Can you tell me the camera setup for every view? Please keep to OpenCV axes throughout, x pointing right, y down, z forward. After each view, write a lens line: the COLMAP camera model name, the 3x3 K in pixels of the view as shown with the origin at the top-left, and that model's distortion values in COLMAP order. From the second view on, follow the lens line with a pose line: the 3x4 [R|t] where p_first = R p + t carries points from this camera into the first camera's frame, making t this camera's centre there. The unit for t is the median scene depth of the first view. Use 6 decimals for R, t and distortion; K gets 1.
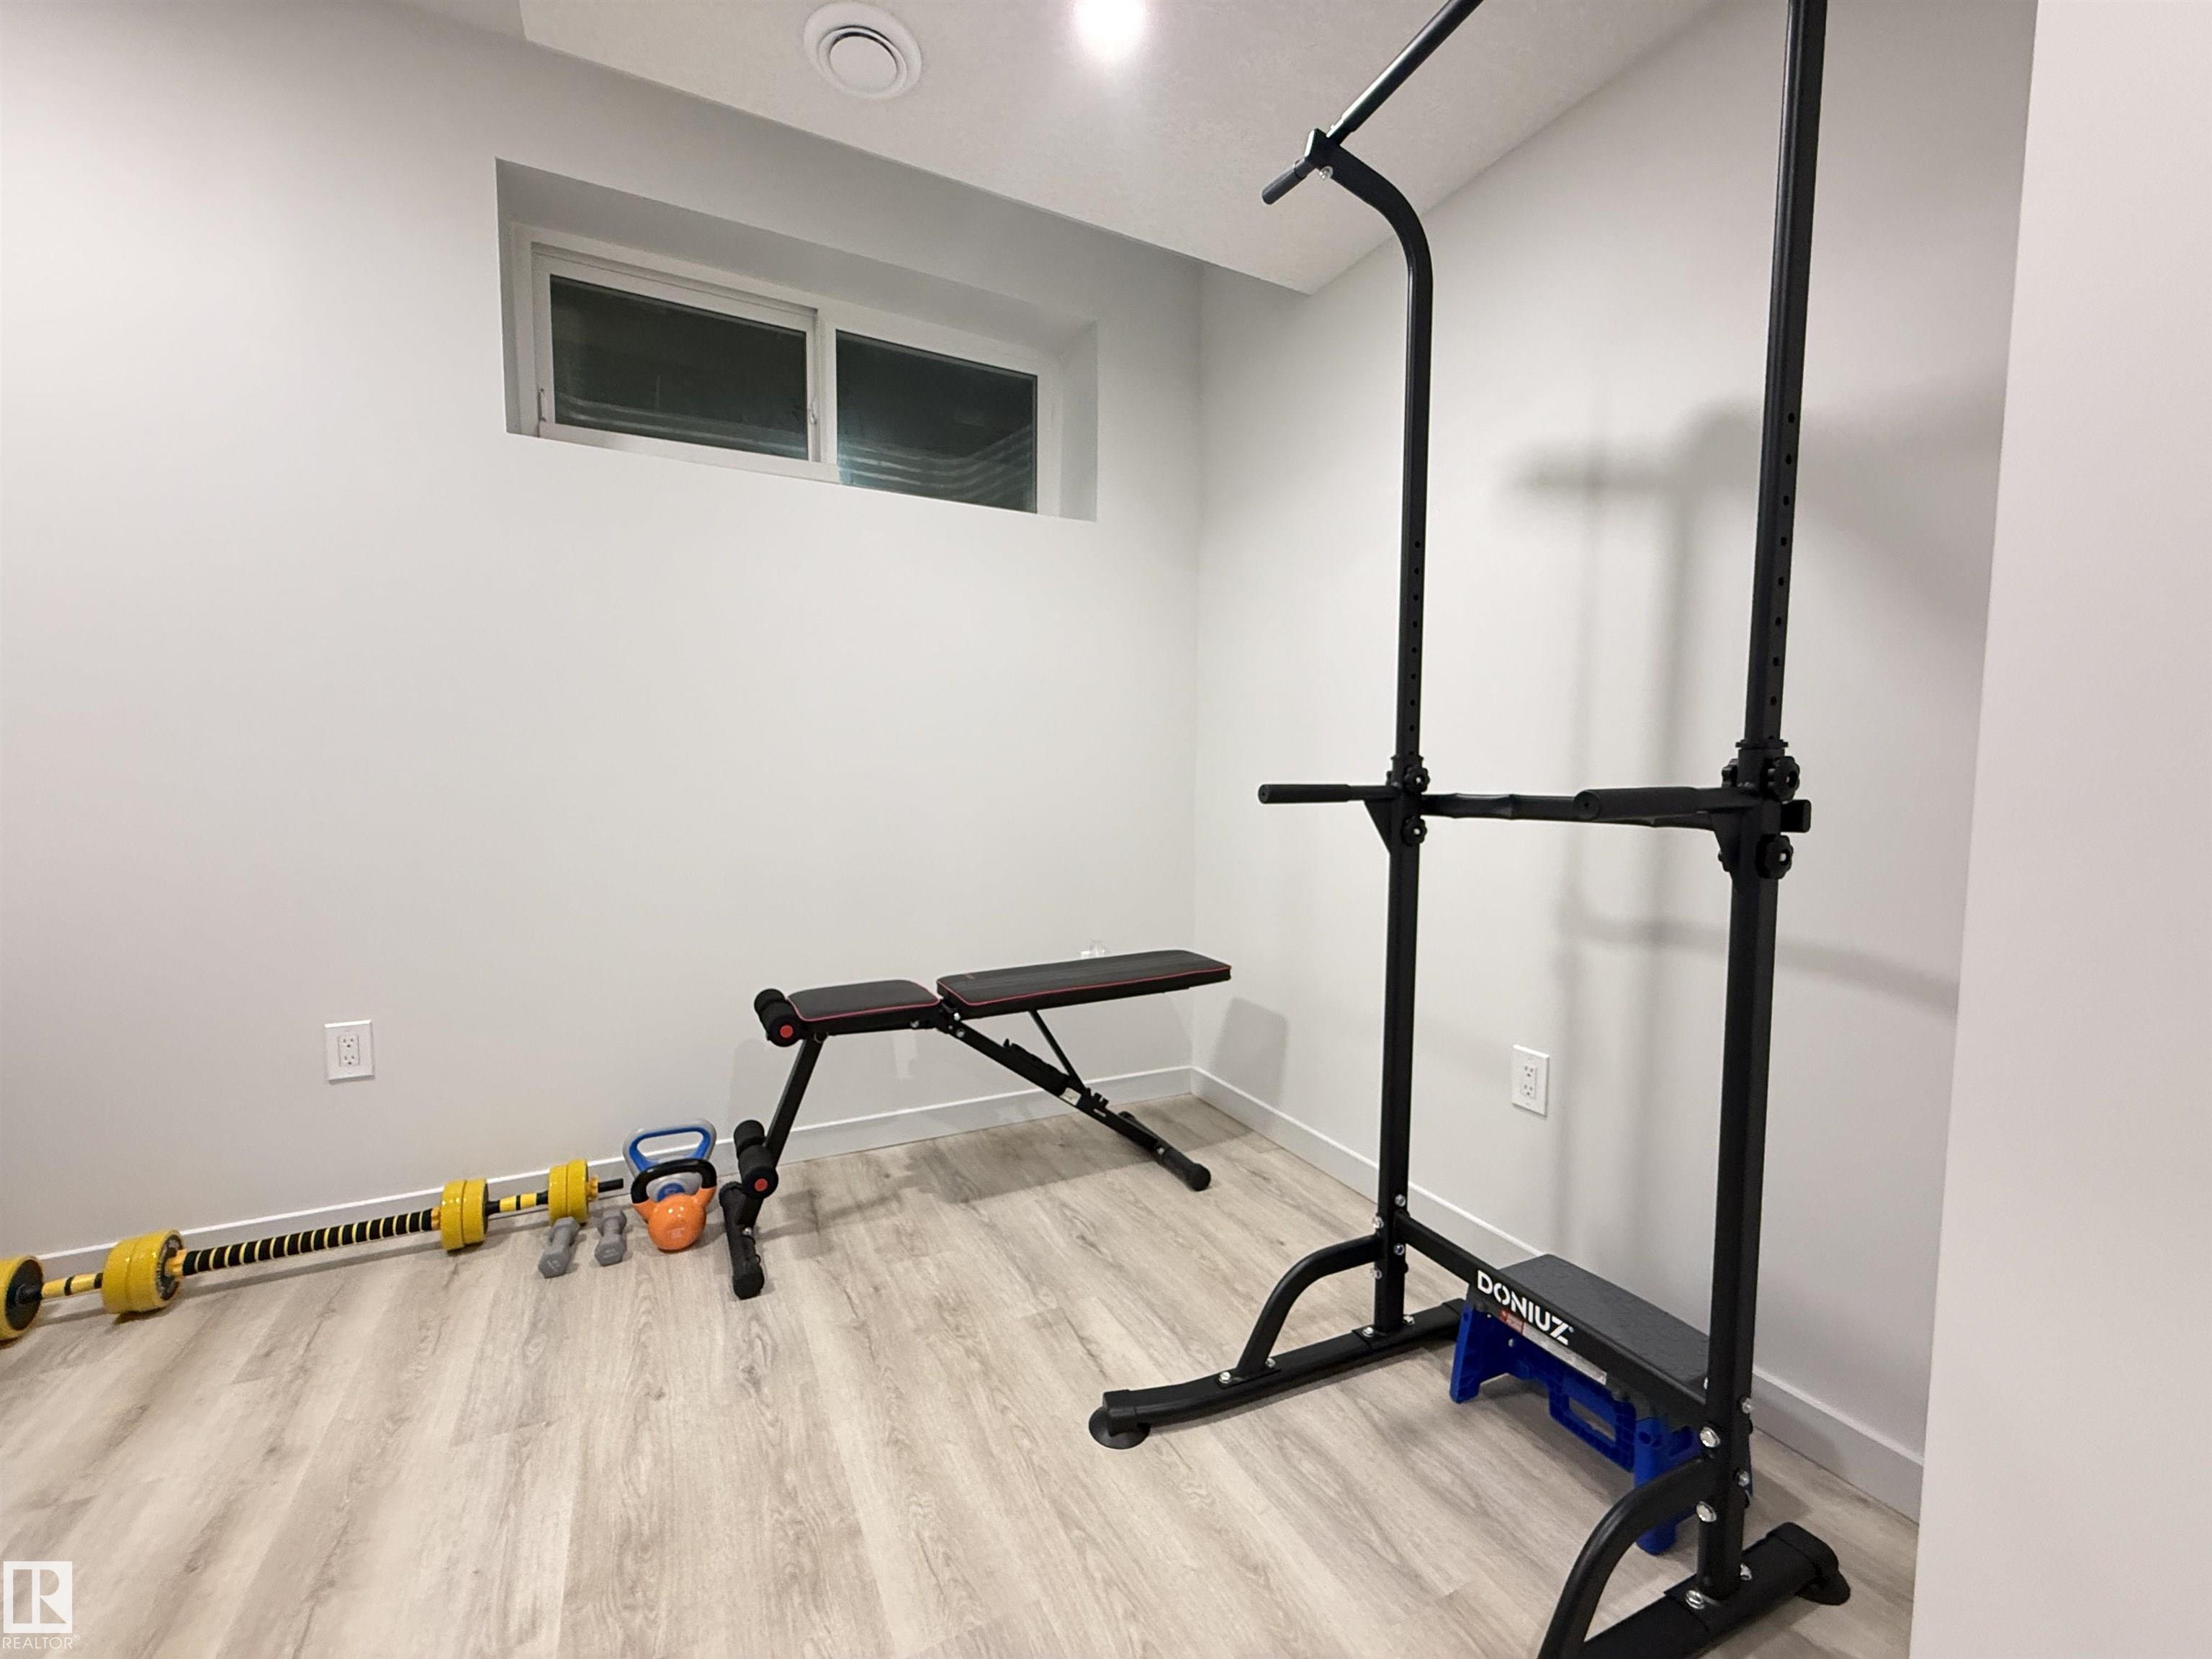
lens RADIAL K [[886.9, 0, 1105.2], [0, 886.9, 833.8], [0, 0, 1]] dist [0.002133, -0.000492]
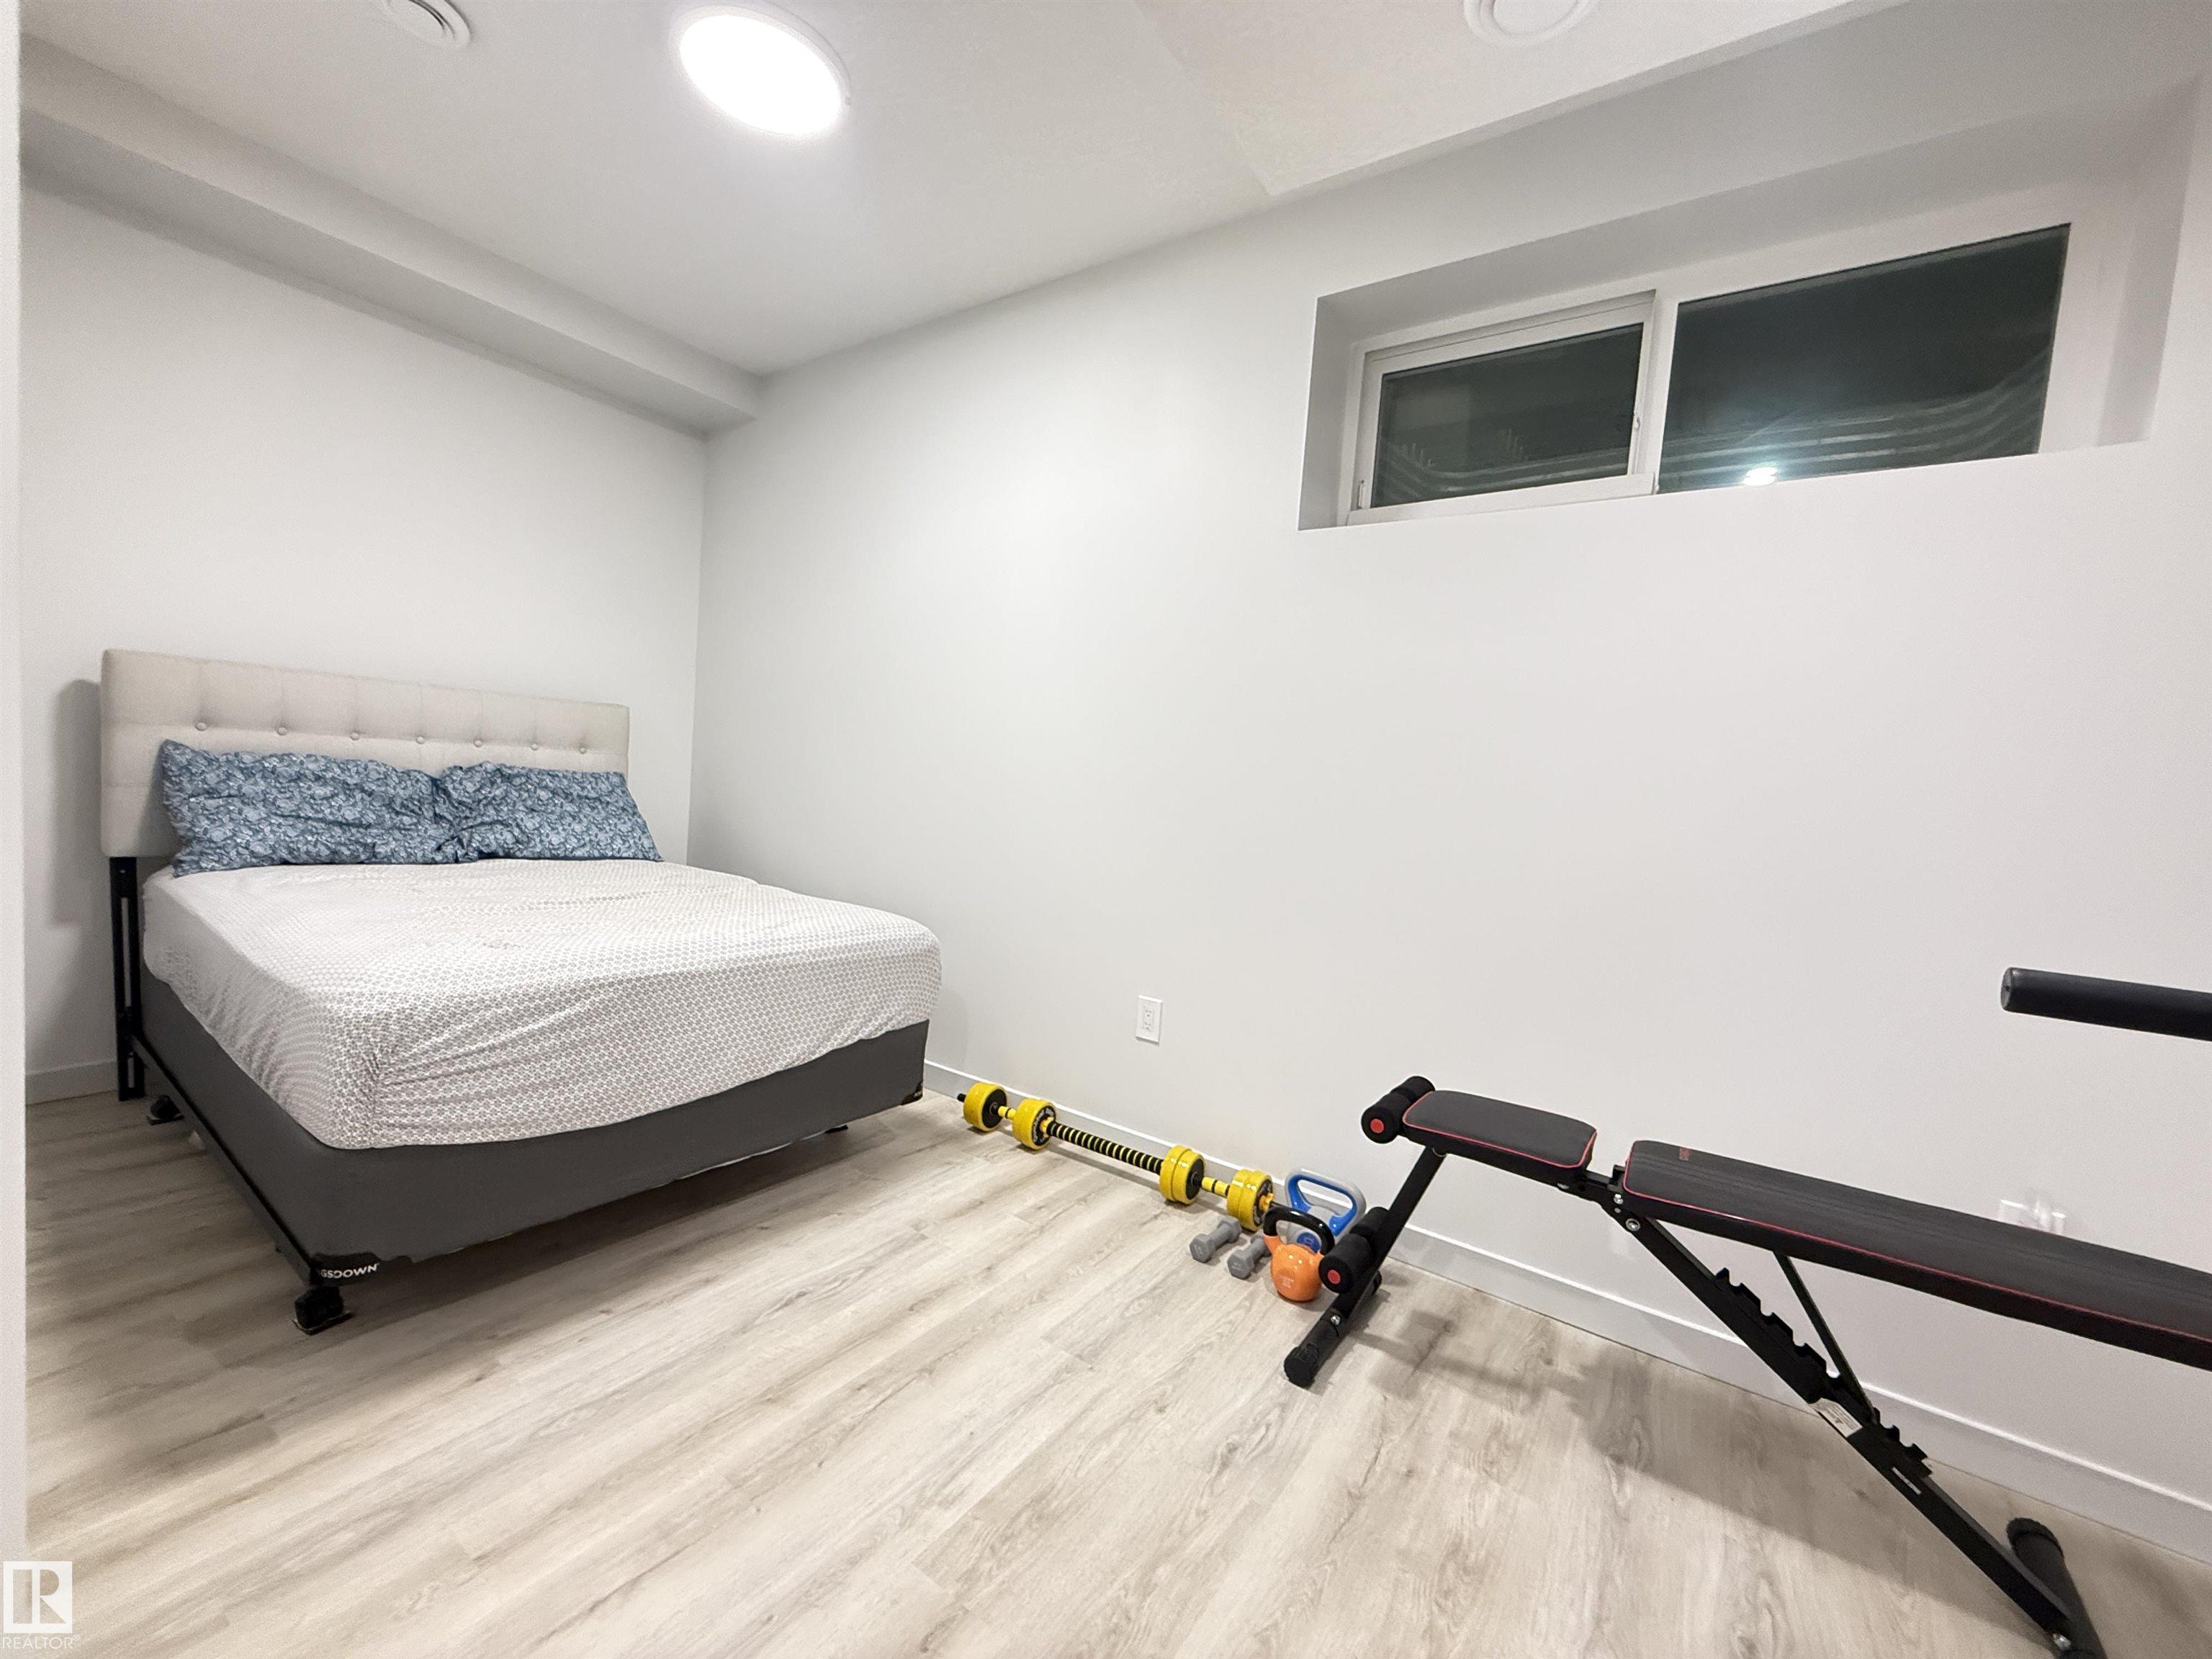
lens RADIAL K [[886.9, 0, 1101.1], [0, 886.9, 832.5], [0, 0, 1]] dist [0.002133, -0.000492]
pose [[0.466584, 0.083094, -0.880565, 0.290115], [-0.131077, 0.991080, 0.024069, -0.061100], [0.874710, 0.104192, 0.473314, 0.298049]]
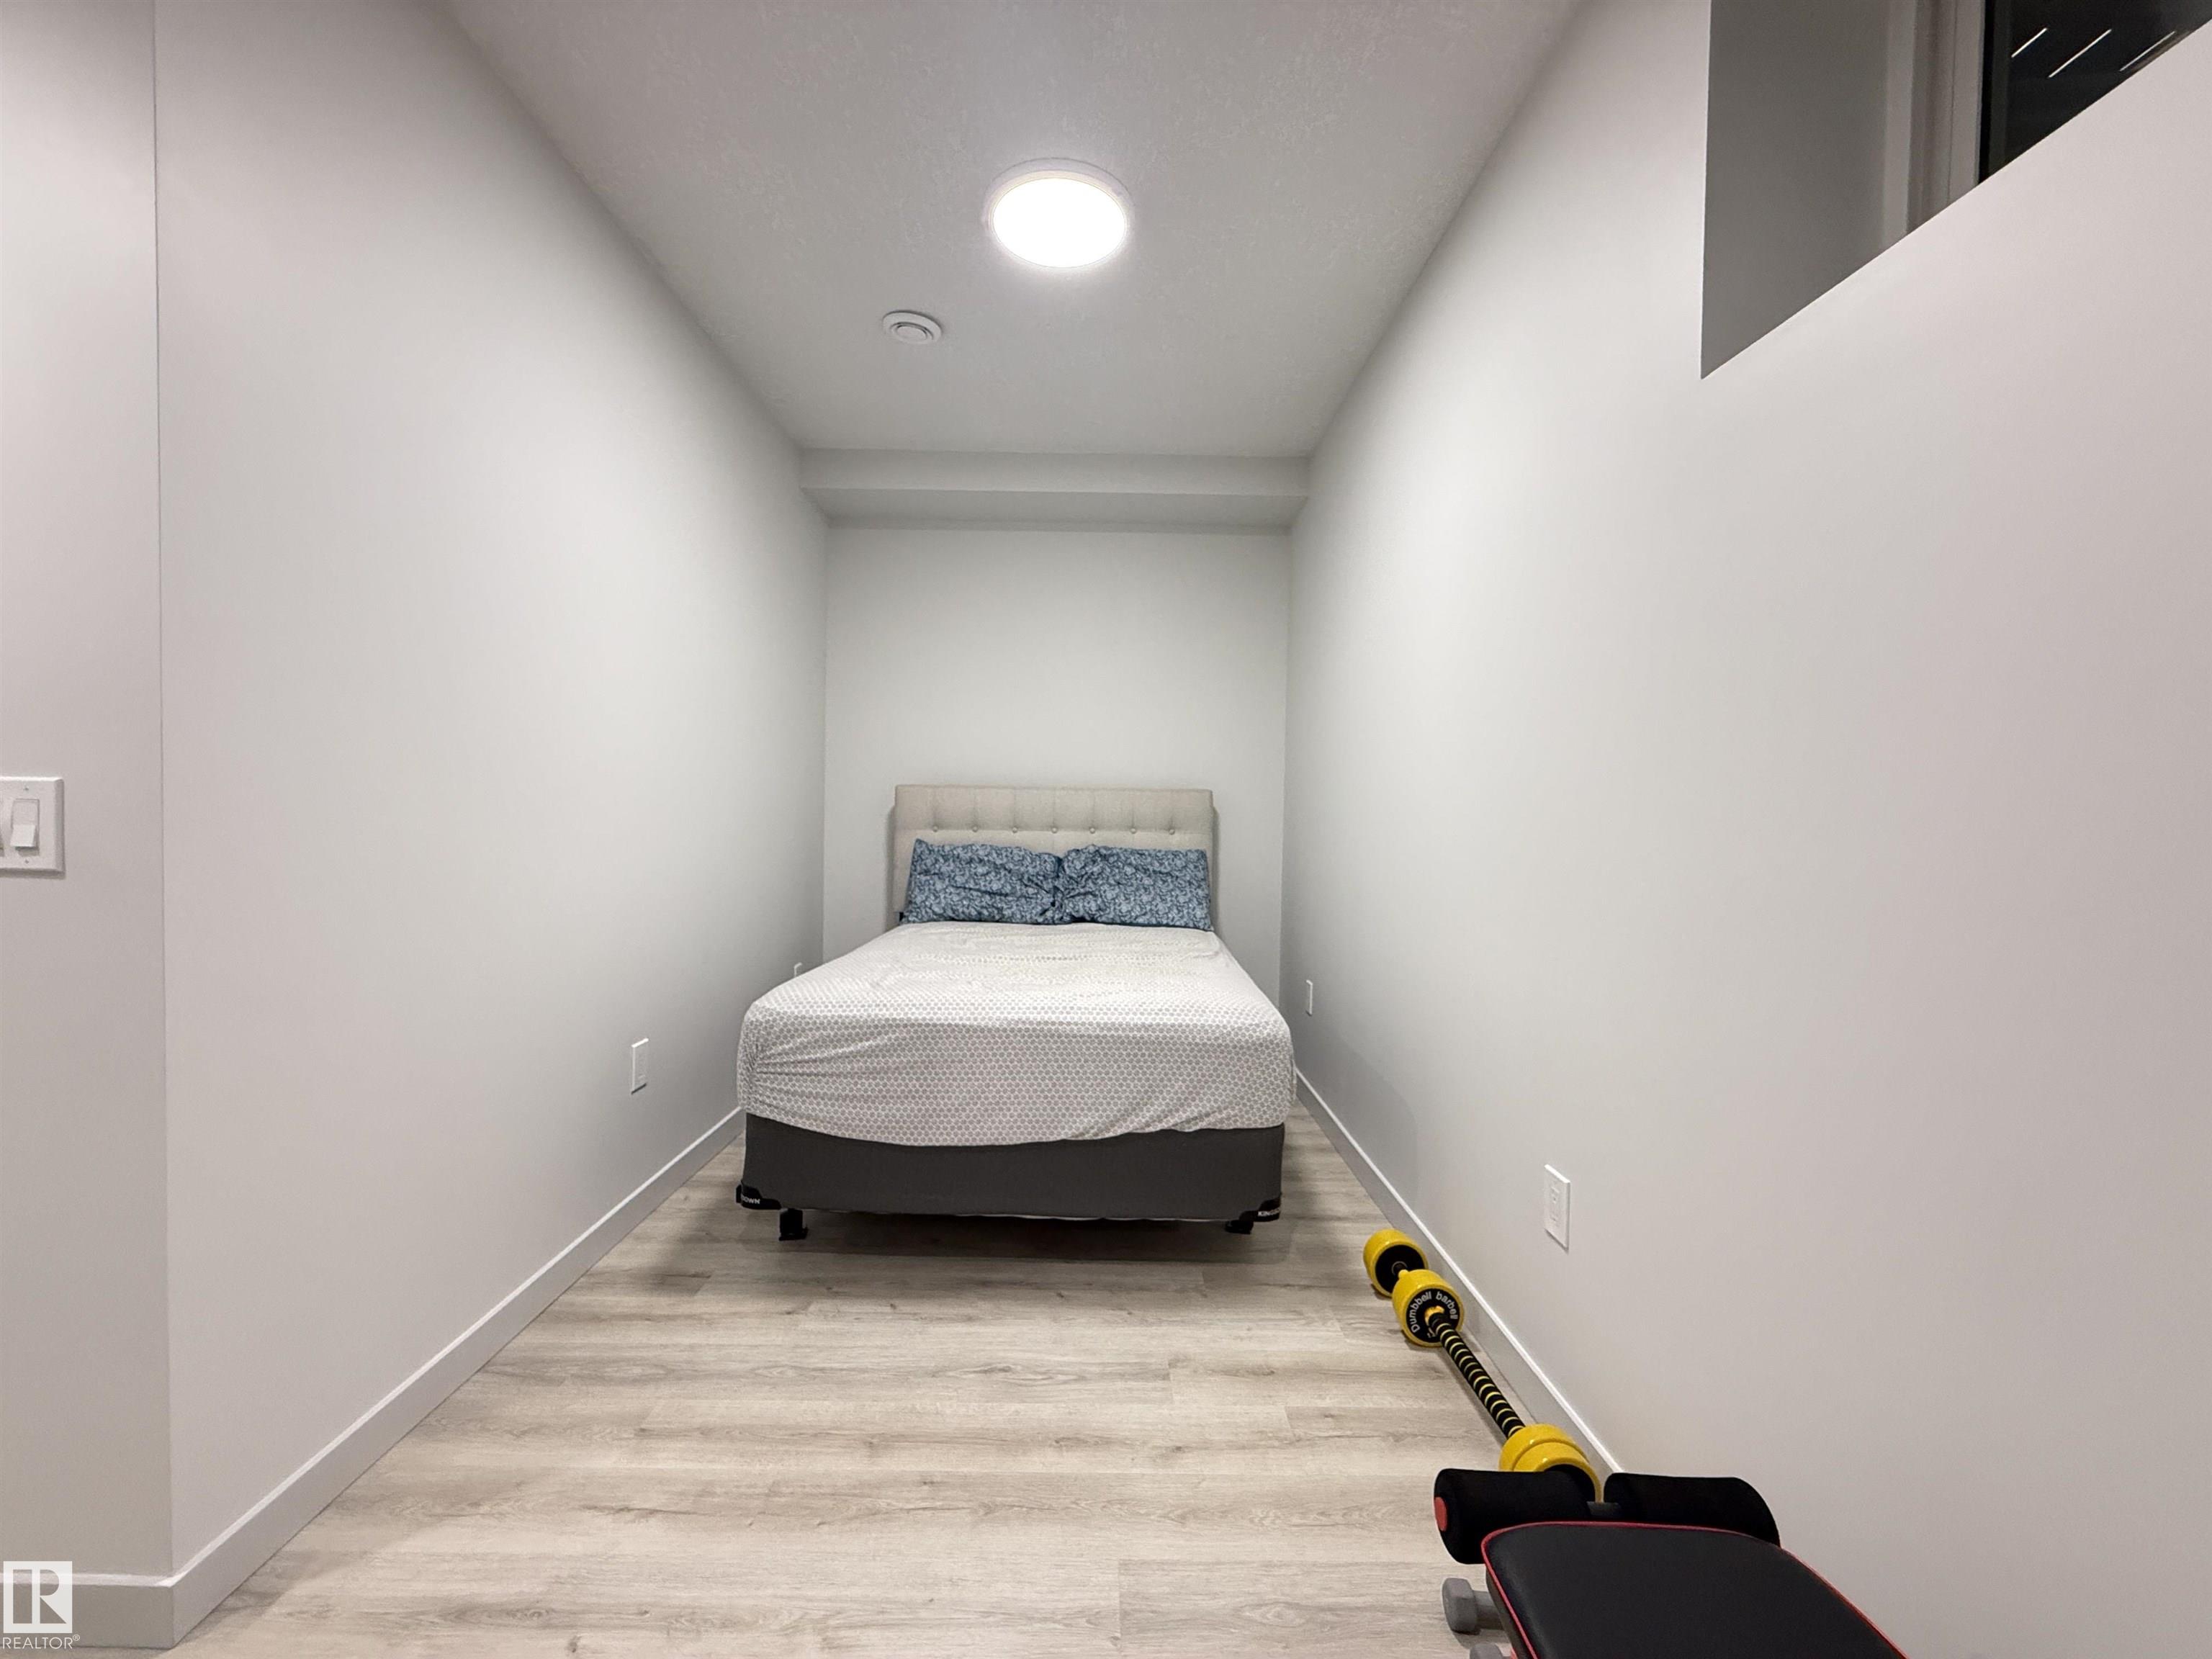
lens RADIAL K [[886.9, 0, 1102.1], [0, 886.9, 833.2], [0, 0, 1]] dist [0.002133, -0.000492]
pose [[-0.452904, 0.007569, -0.891527, 0.120387], [-0.076689, 0.995927, 0.047414, -0.130732], [0.888255, 0.089844, -0.450478, 1.040801]]
